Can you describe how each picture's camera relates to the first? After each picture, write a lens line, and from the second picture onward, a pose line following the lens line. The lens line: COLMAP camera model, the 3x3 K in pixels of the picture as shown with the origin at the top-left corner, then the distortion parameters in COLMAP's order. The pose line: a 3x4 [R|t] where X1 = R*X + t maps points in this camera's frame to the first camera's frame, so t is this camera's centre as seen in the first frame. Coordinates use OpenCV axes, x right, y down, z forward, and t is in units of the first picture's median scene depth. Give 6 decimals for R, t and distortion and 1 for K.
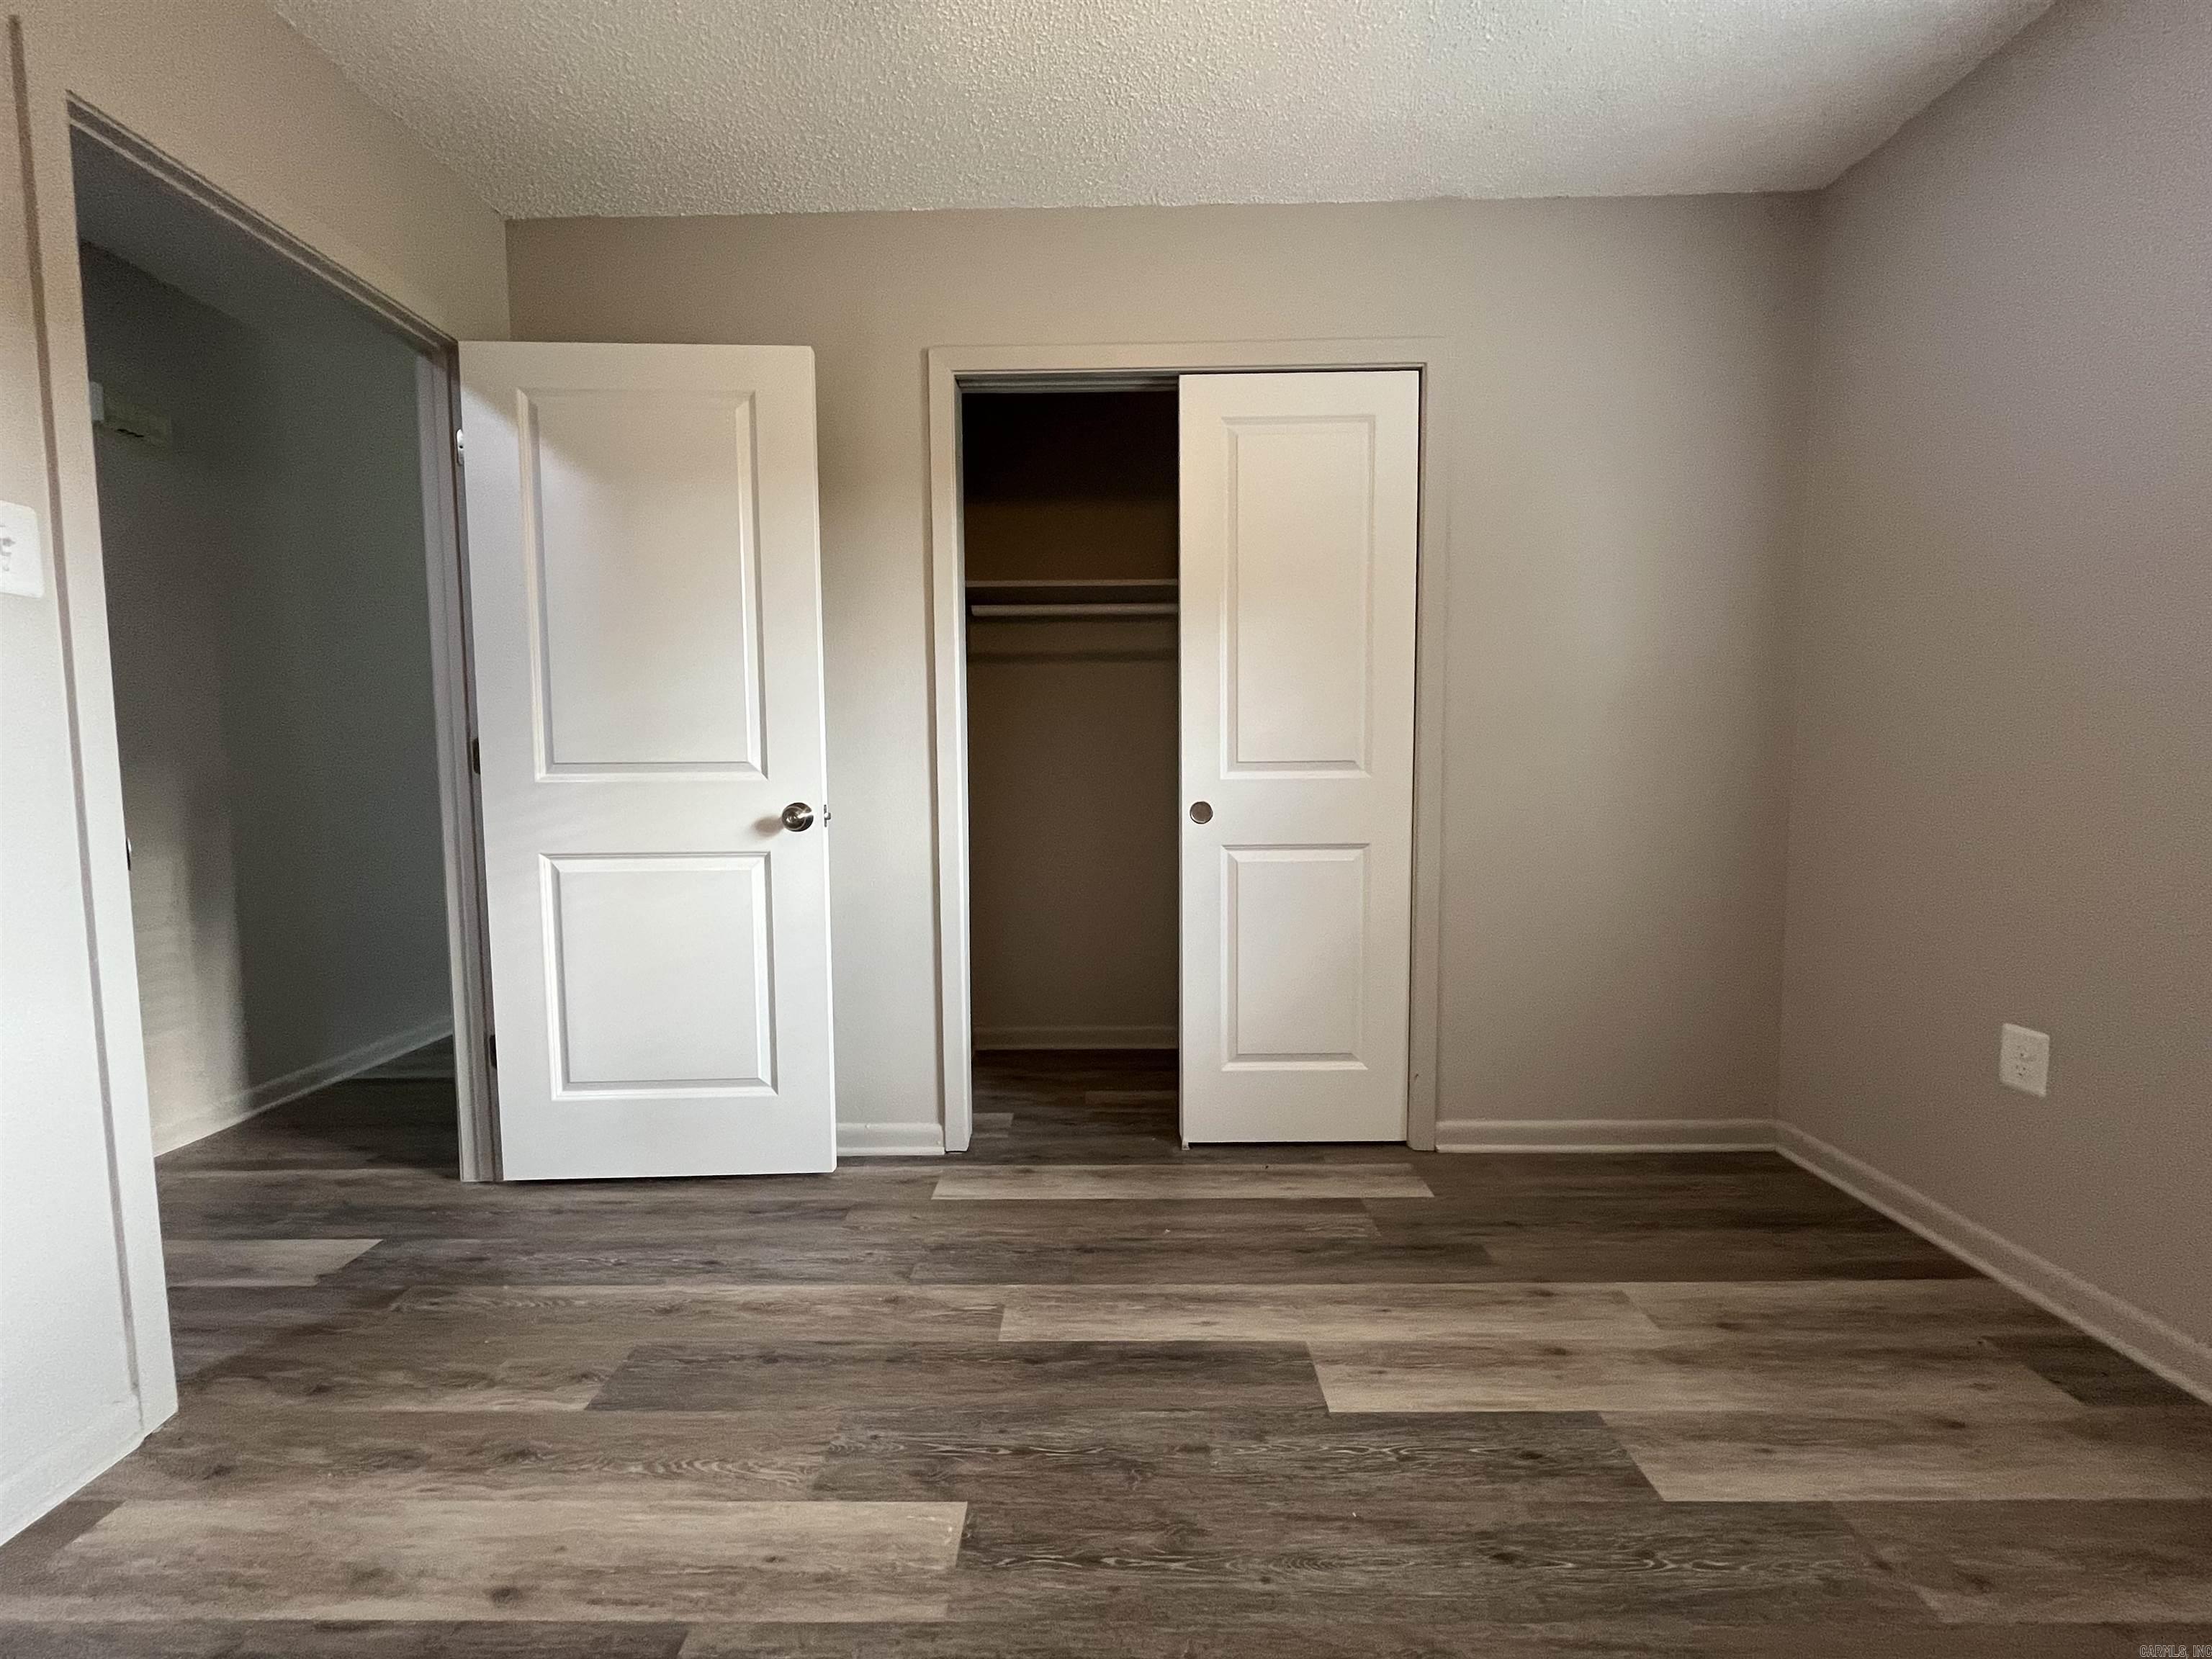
lens RADIAL K [[892.9, 0, 1102.2], [0, 892.9, 822.2], [0, 0, 1]] dist [-0.001715, 0.000319]
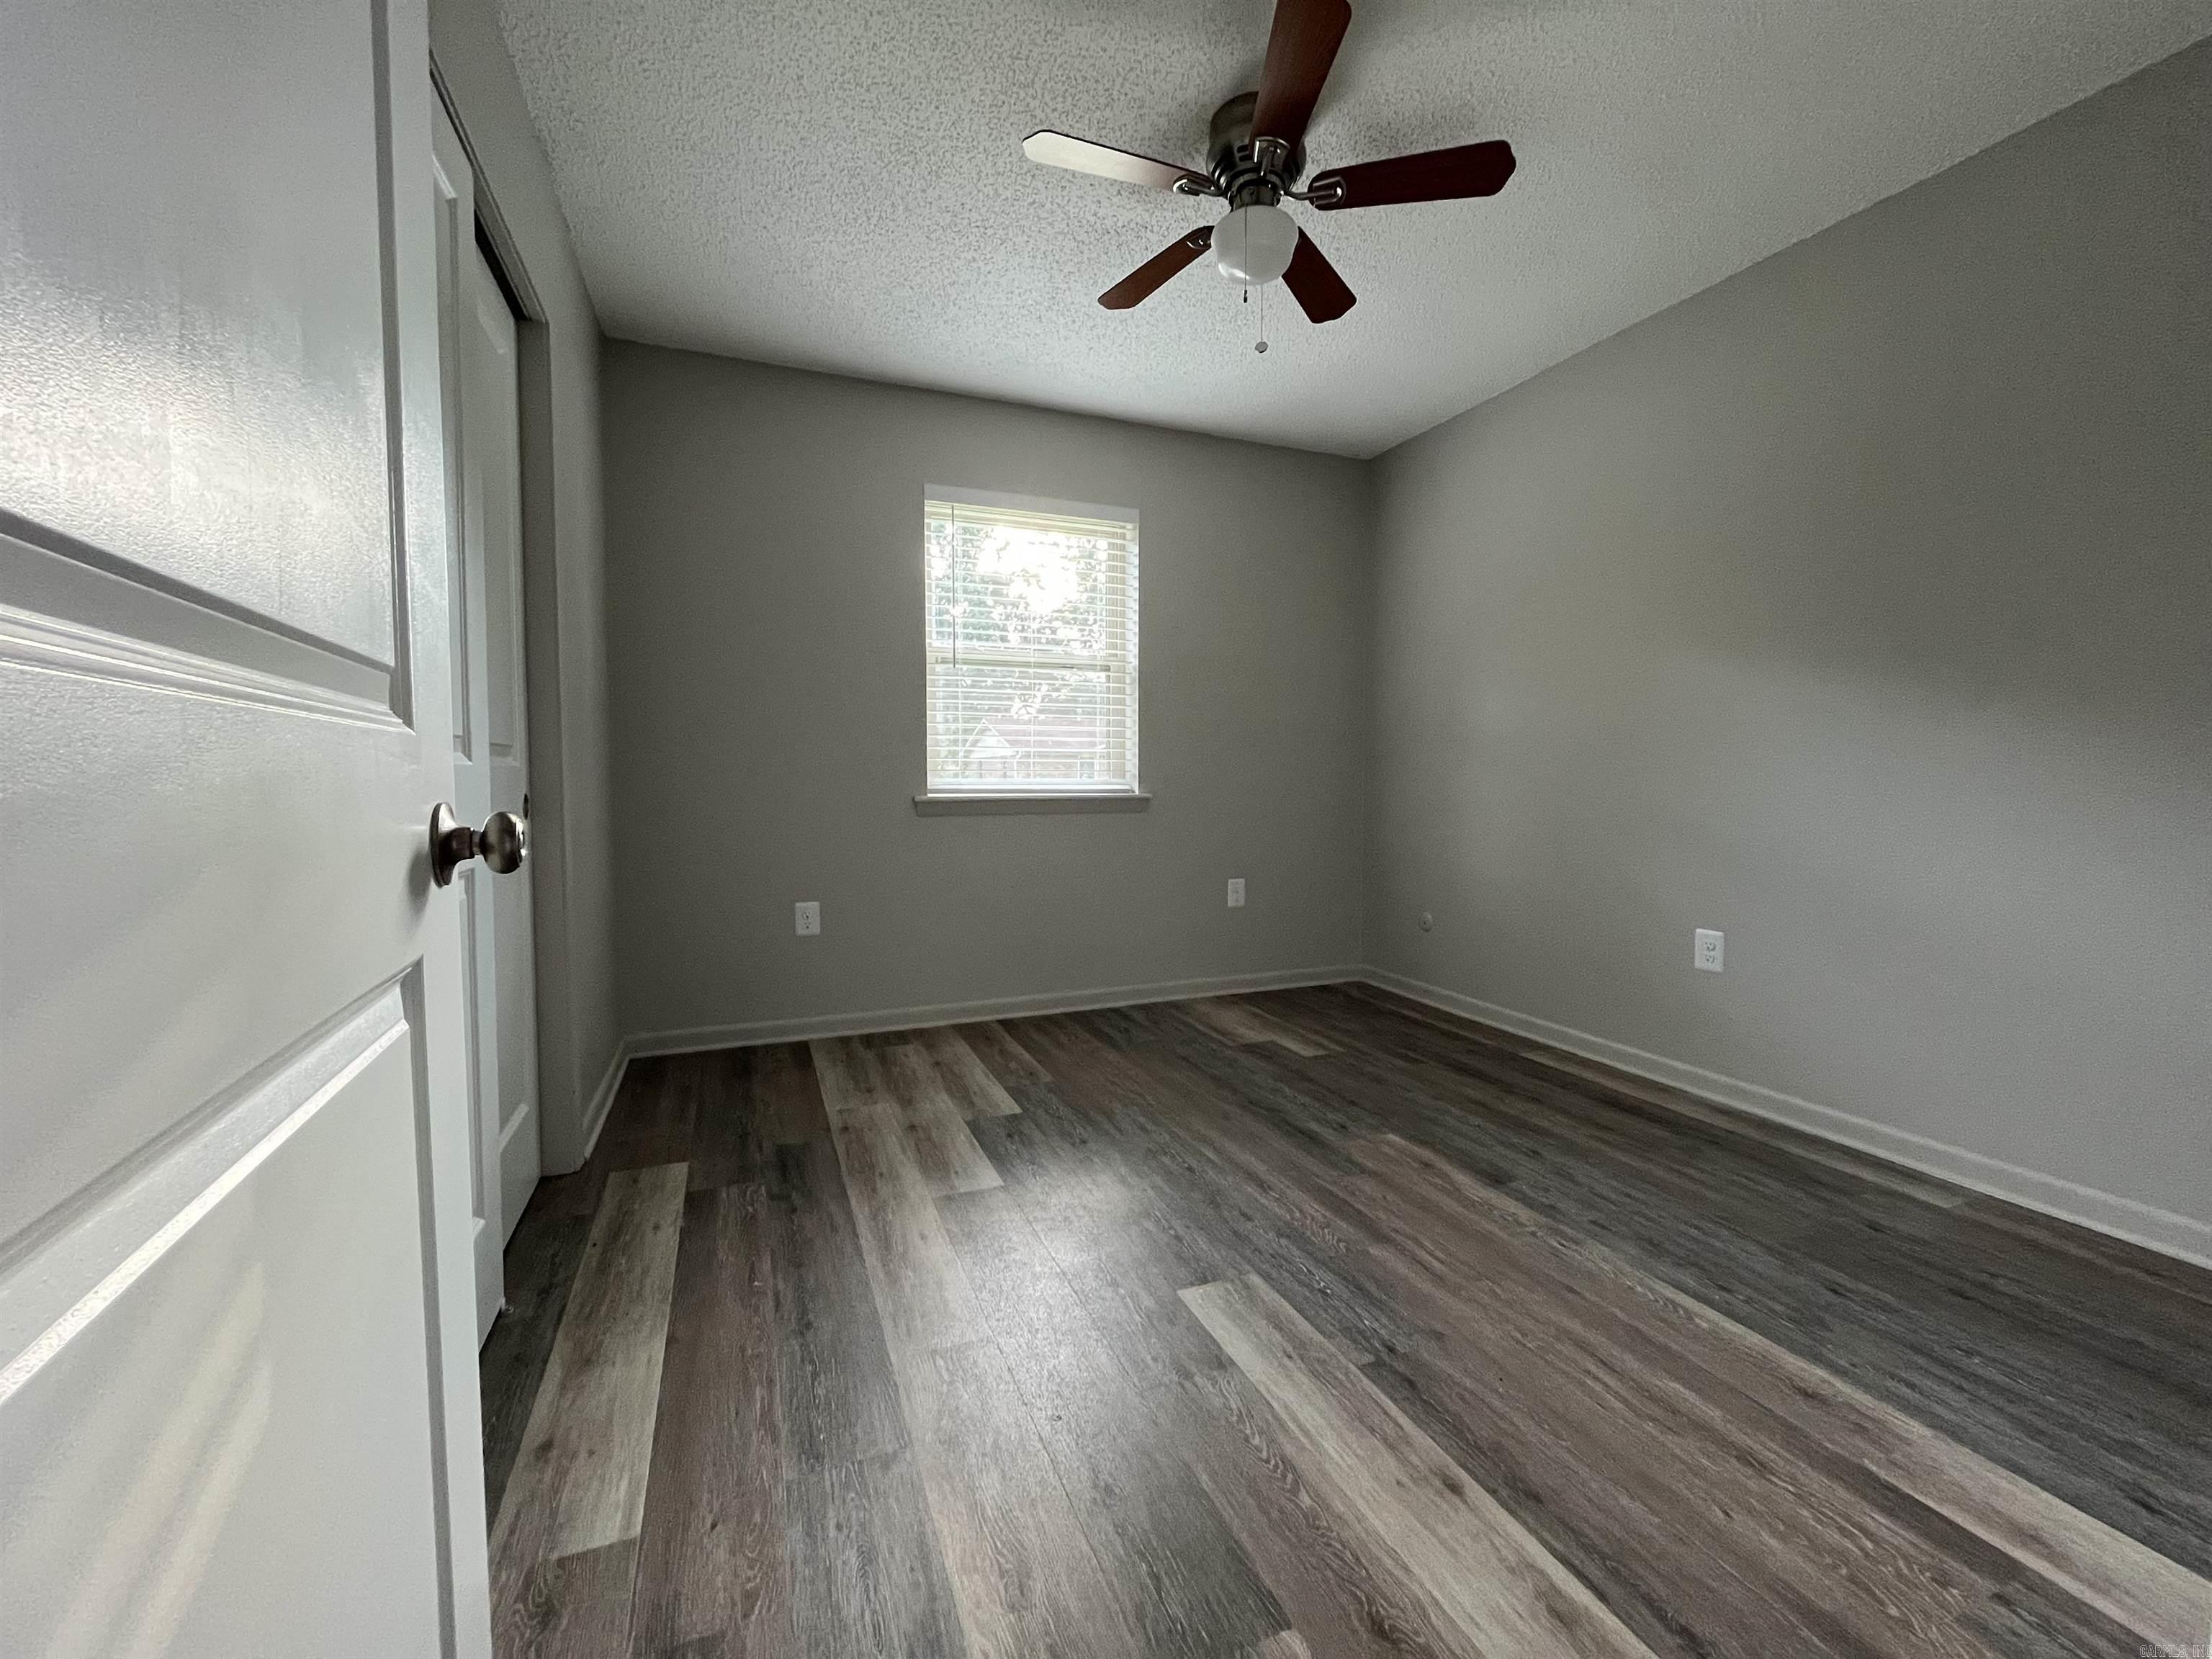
lens RADIAL K [[892.9, 0, 1102.2], [0, 892.9, 822.2], [0, 0, 1]] dist [-0.001715, 0.000319]
pose [[-0.385466, -0.036582, 0.921996, -1.212947], [0.062193, 0.995911, 0.065516, -0.032682], [-0.920624, 0.082596, -0.381615, 1.429248]]
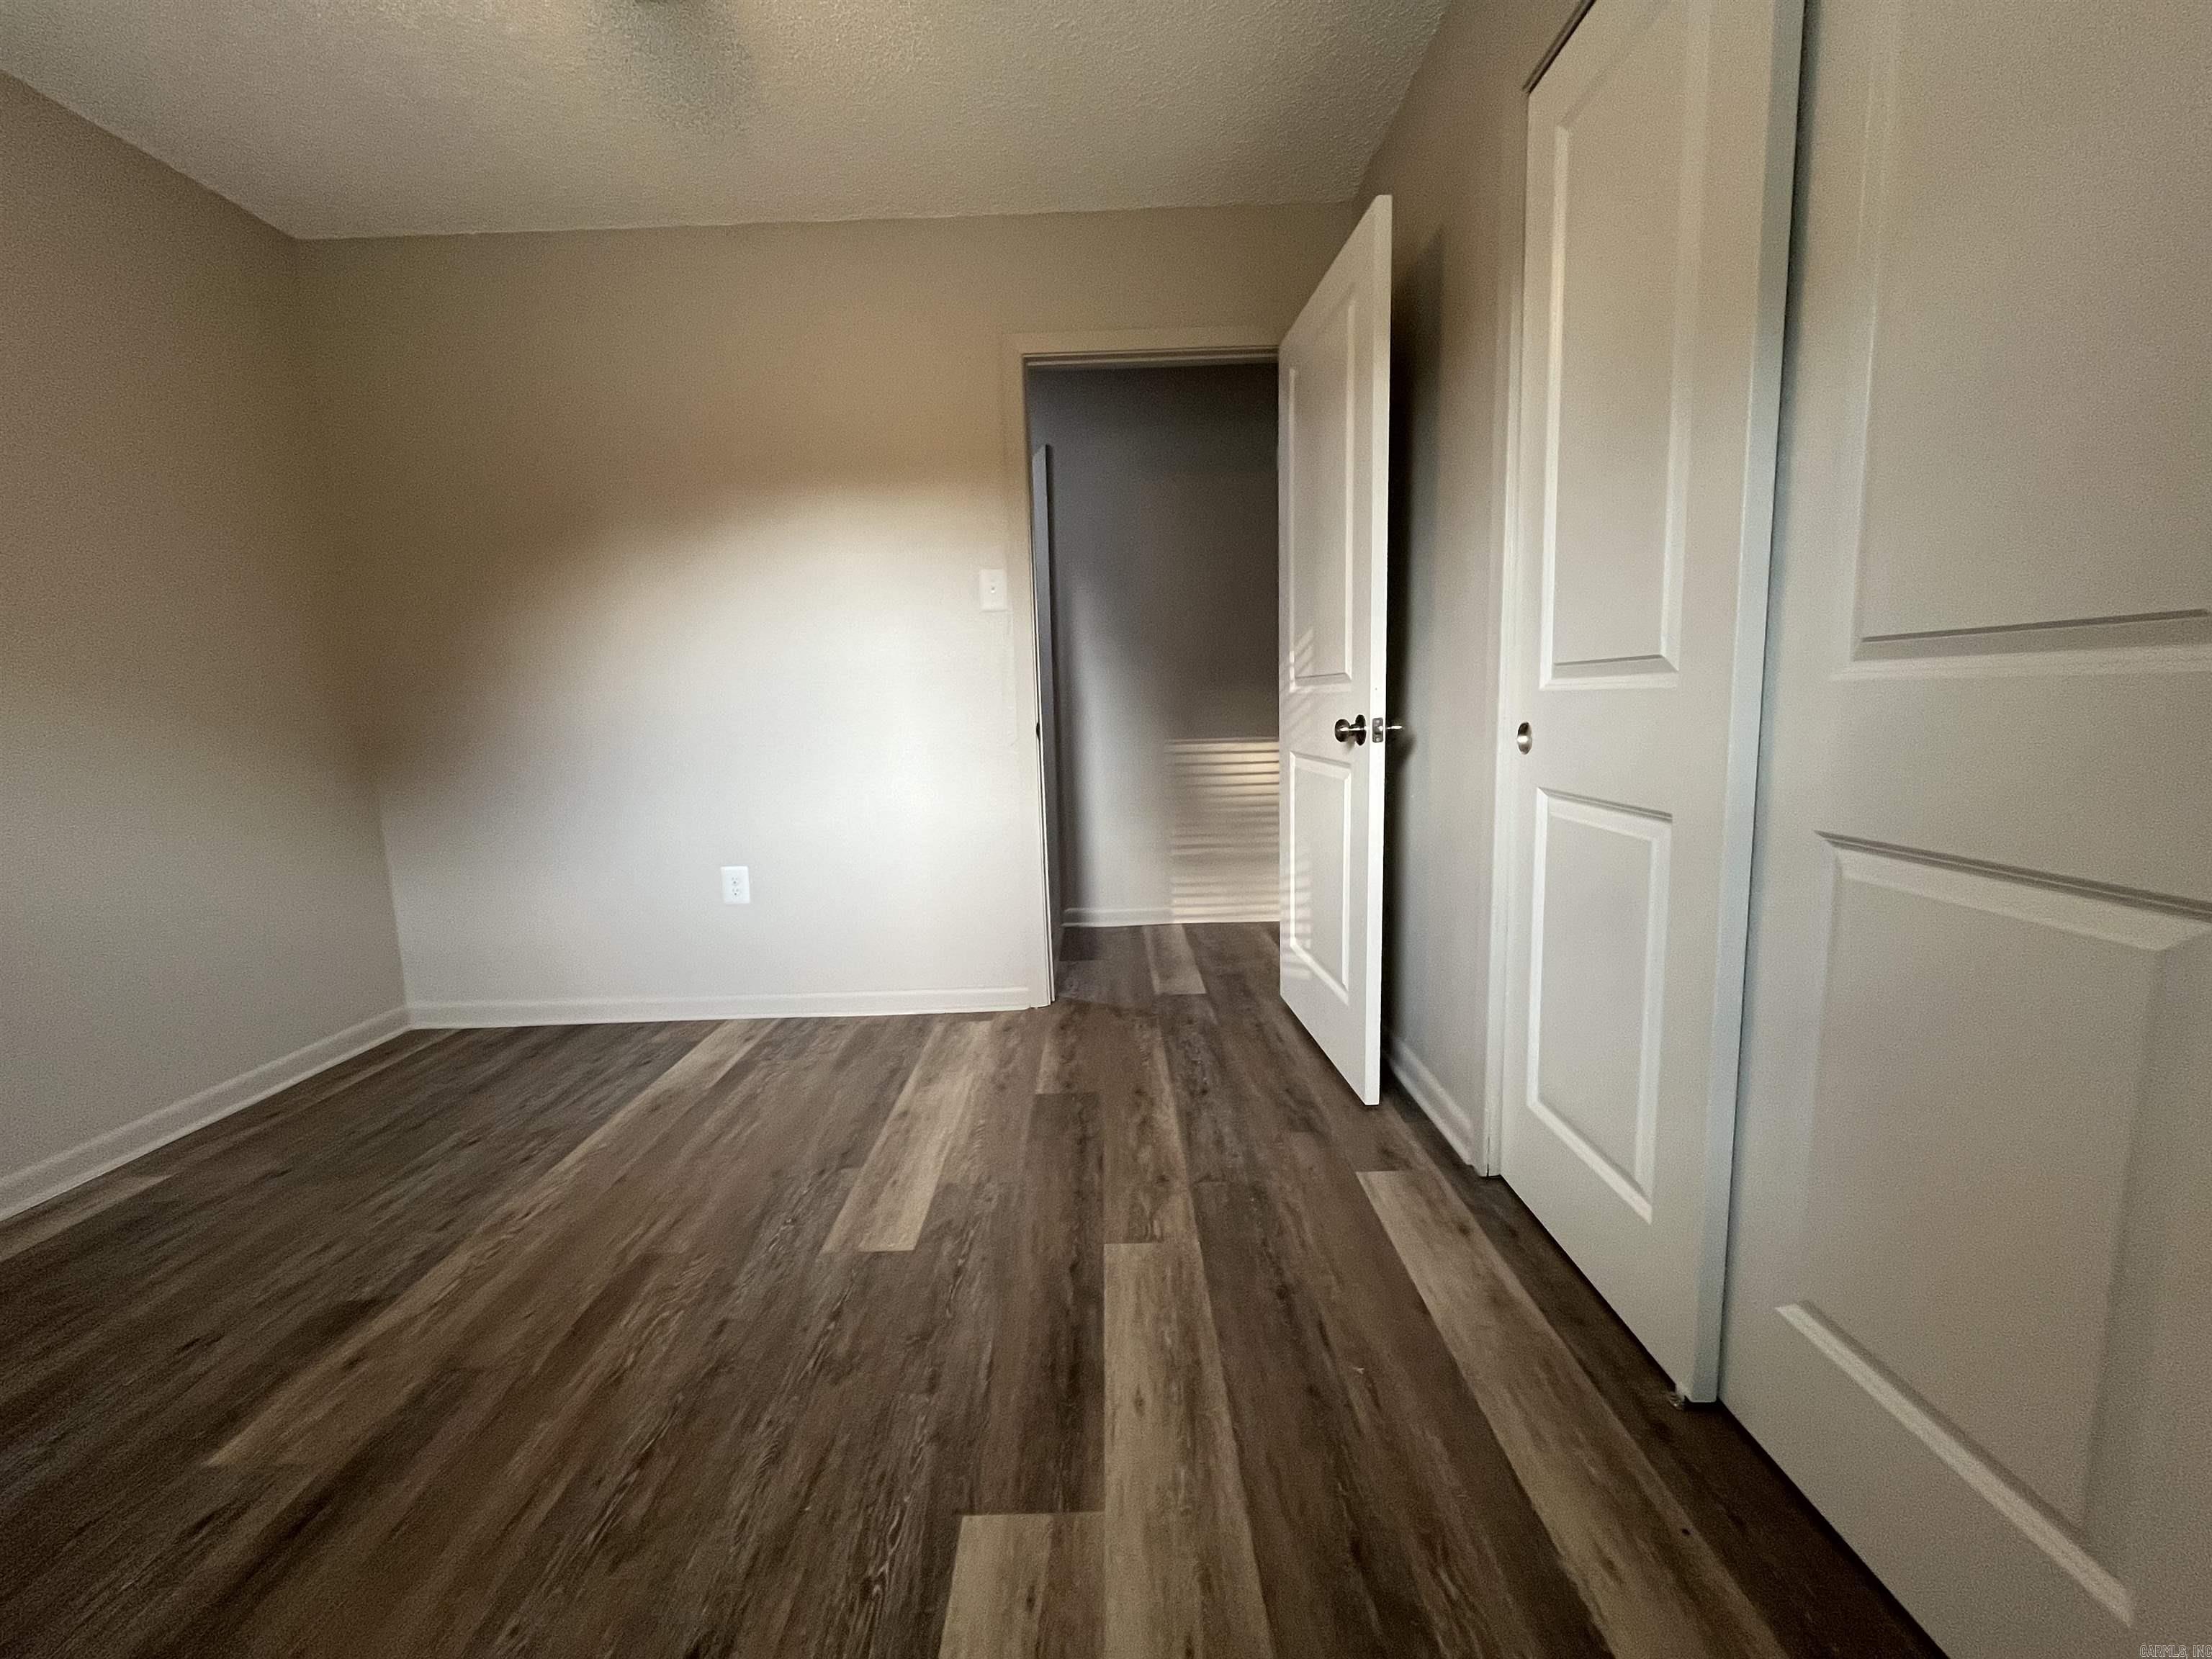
lens RADIAL K [[892.9, 0, 1102.2], [0, 892.9, 822.2], [0, 0, 1]] dist [-0.001715, 0.000319]
pose [[0.010814, 0.142556, -0.989728, 0.981286], [-0.033098, 0.989294, 0.142132, -0.055294], [0.999394, 0.031221, 0.015417, 1.137499]]
